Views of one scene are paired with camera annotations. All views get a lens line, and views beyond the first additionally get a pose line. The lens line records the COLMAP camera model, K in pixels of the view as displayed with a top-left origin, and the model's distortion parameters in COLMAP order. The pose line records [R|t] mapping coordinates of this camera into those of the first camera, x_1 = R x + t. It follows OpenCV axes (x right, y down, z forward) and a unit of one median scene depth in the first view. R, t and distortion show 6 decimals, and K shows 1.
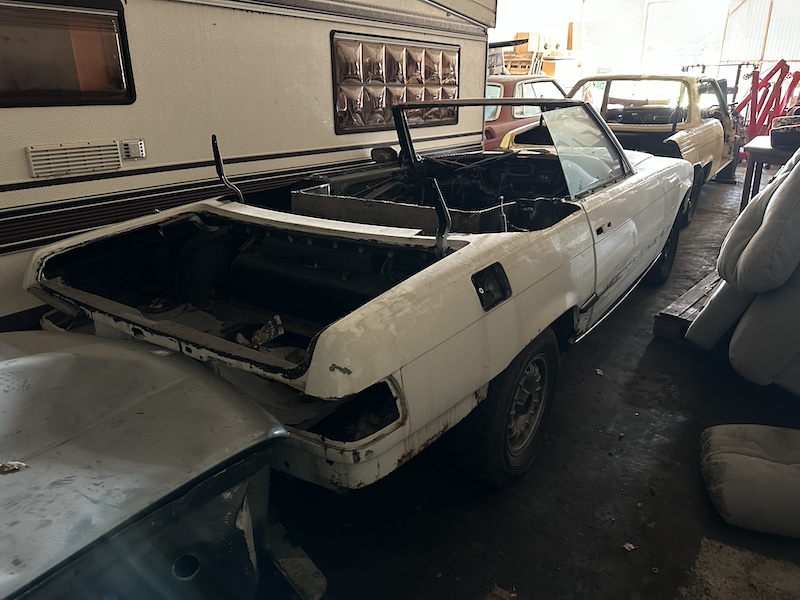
lens RADIAL K [[576.0, 0, 399.5], [0, 576.0, 298.8], [0, 0, 1]] dist [0.030489, -0.036398]
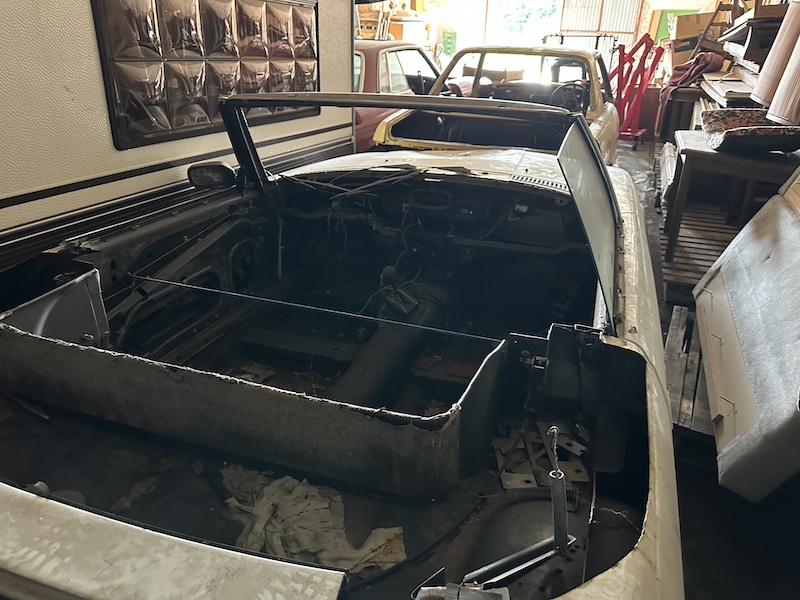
lens RADIAL K [[576.0, 0, 399.7], [0, 576.0, 299.0], [0, 0, 1]] dist [0.030489, -0.036398]
pose [[0.964256, -0.075768, 0.253908, -0.000021], [0.059574, 0.995704, 0.070886, -0.136233], [-0.258188, -0.053226, 0.964627, 0.319682]]
